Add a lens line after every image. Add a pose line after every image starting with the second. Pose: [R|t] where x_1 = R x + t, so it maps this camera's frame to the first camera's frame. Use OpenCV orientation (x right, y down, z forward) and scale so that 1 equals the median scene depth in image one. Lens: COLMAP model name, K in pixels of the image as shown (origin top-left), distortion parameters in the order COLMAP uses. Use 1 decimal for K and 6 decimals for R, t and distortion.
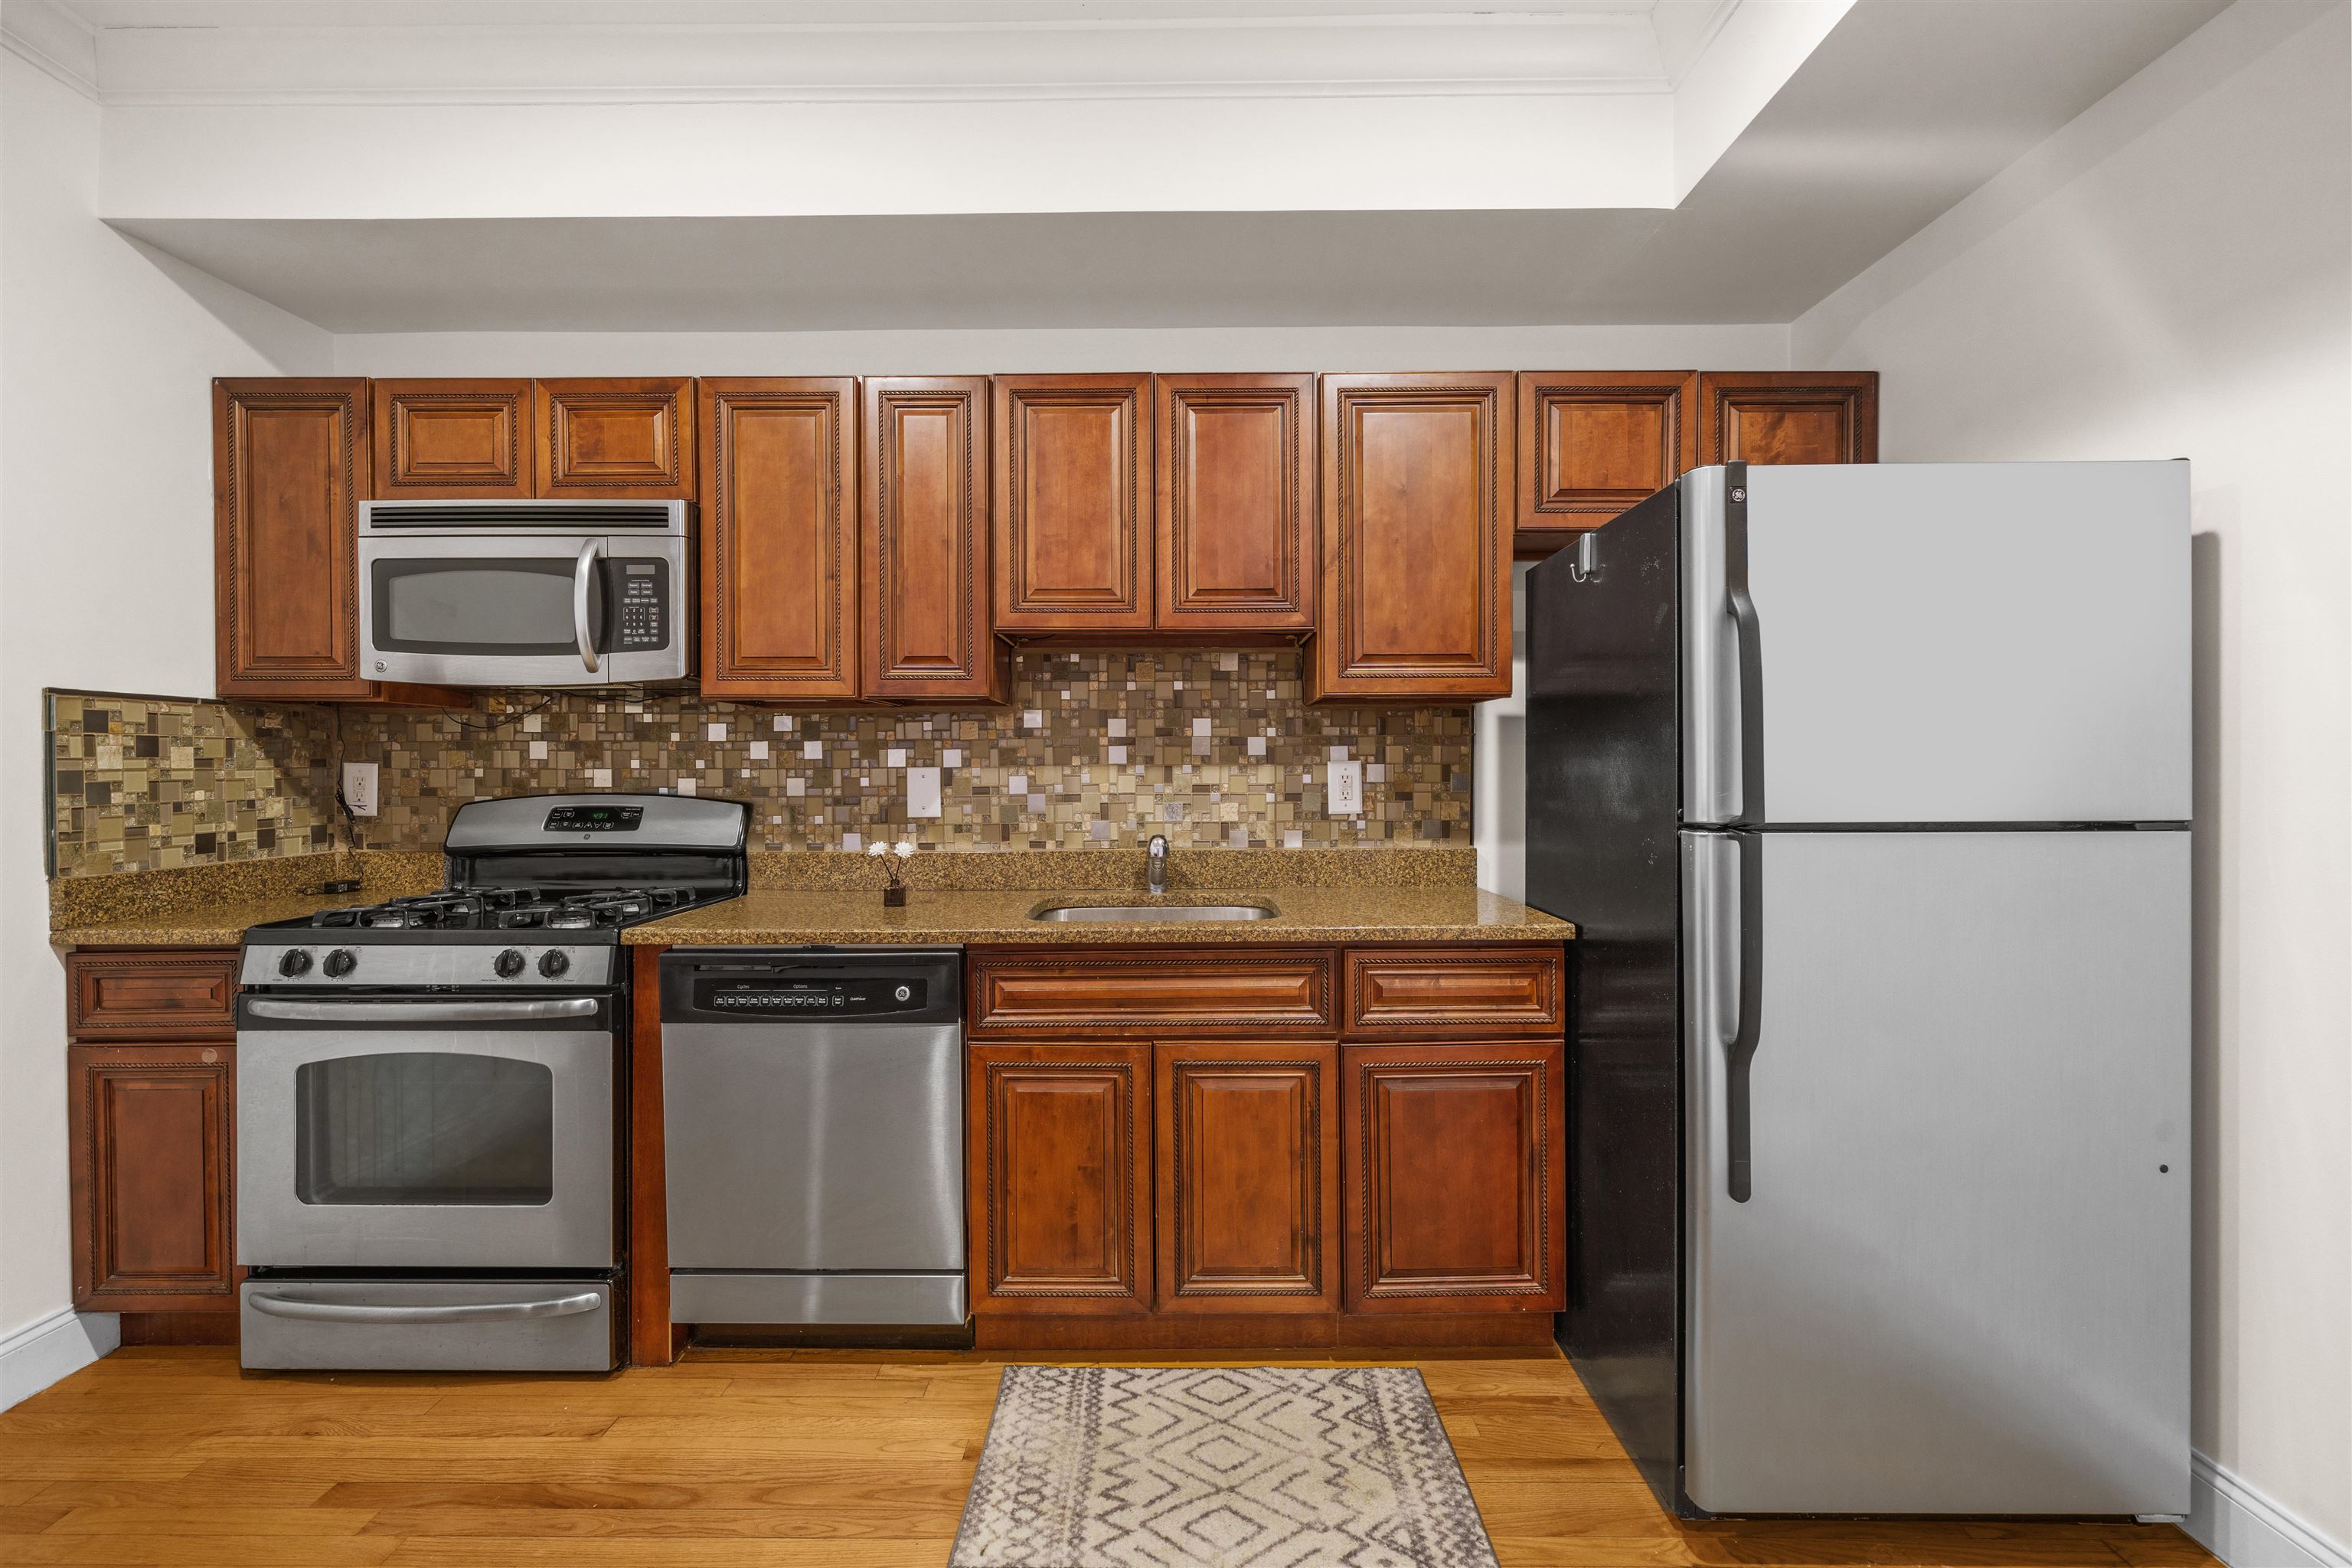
lens RADIAL K [[953.5, 0, 1165.6], [0, 953.5, 787.0], [0, 0, 1]] dist [-0.001312, 0.000009]
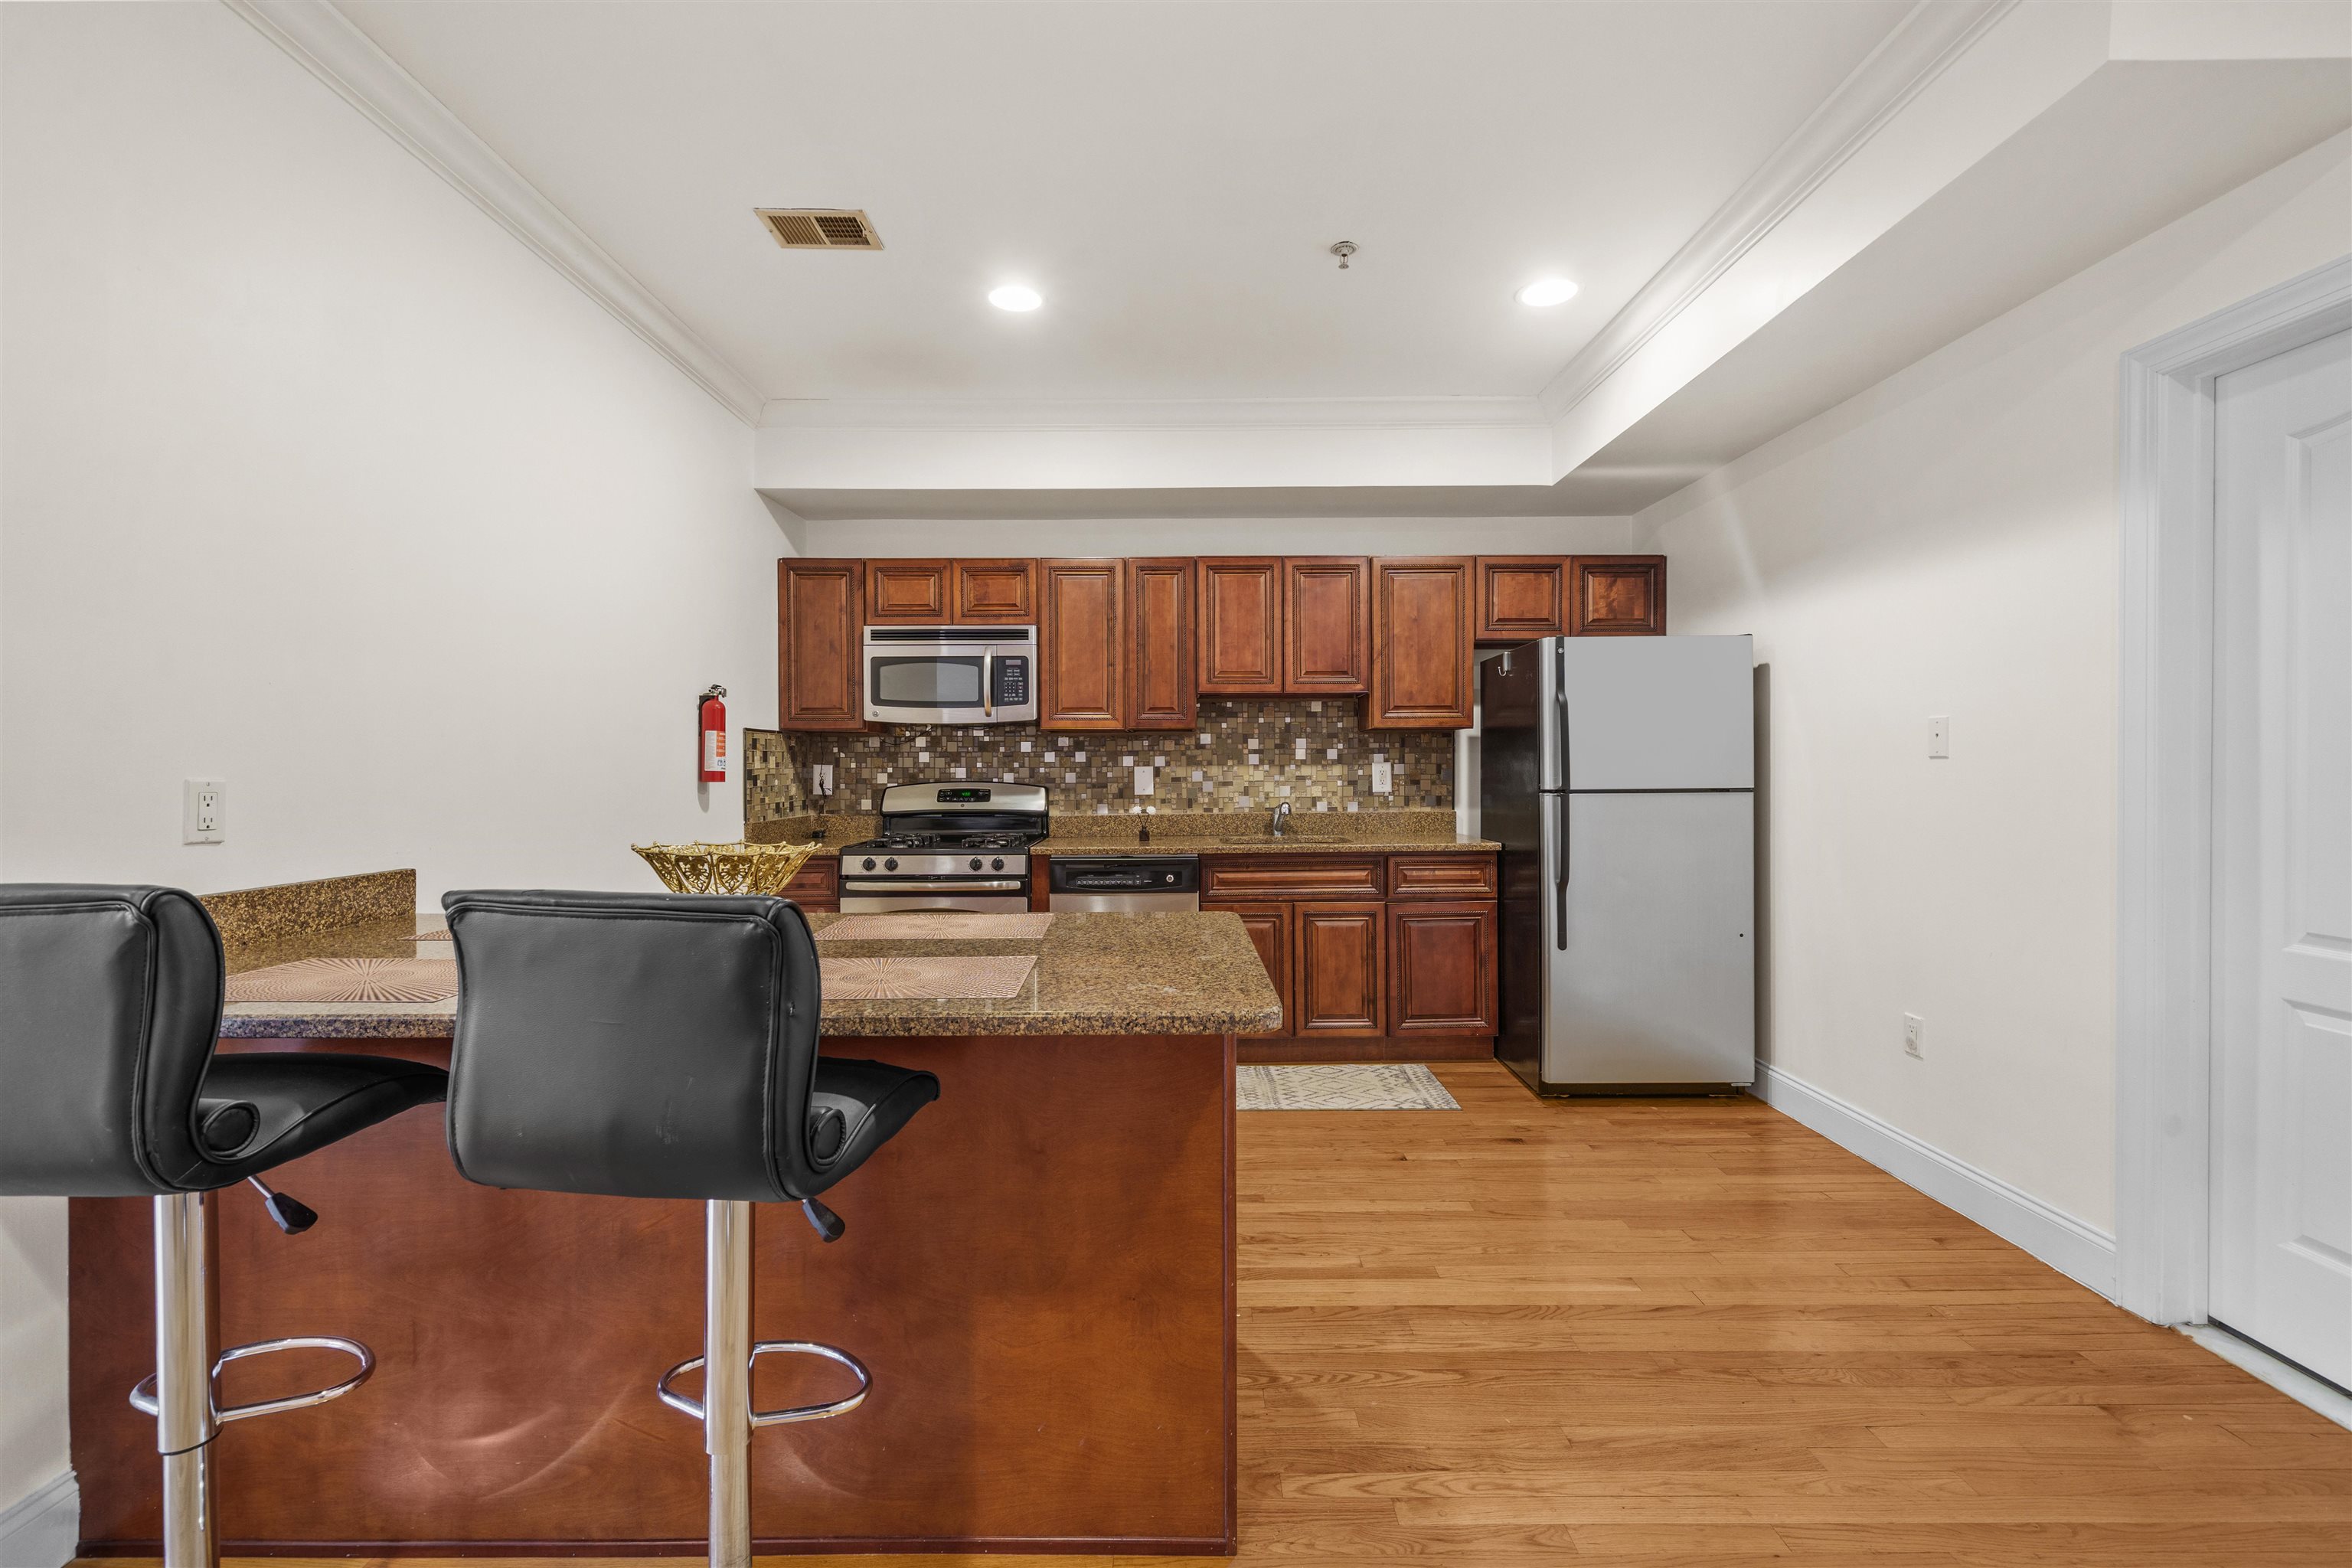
lens RADIAL K [[932.0, 0, 1176.0], [0, 932.0, 784.0], [0, 0, 1]] dist [-0.000080, 0.000012]
pose [[0.999978, -0.002412, 0.006233, -0.235141], [0.002415, 0.999997, -0.000444, 0.014694], [-0.006232, 0.000459, 0.999980, -0.834879]]
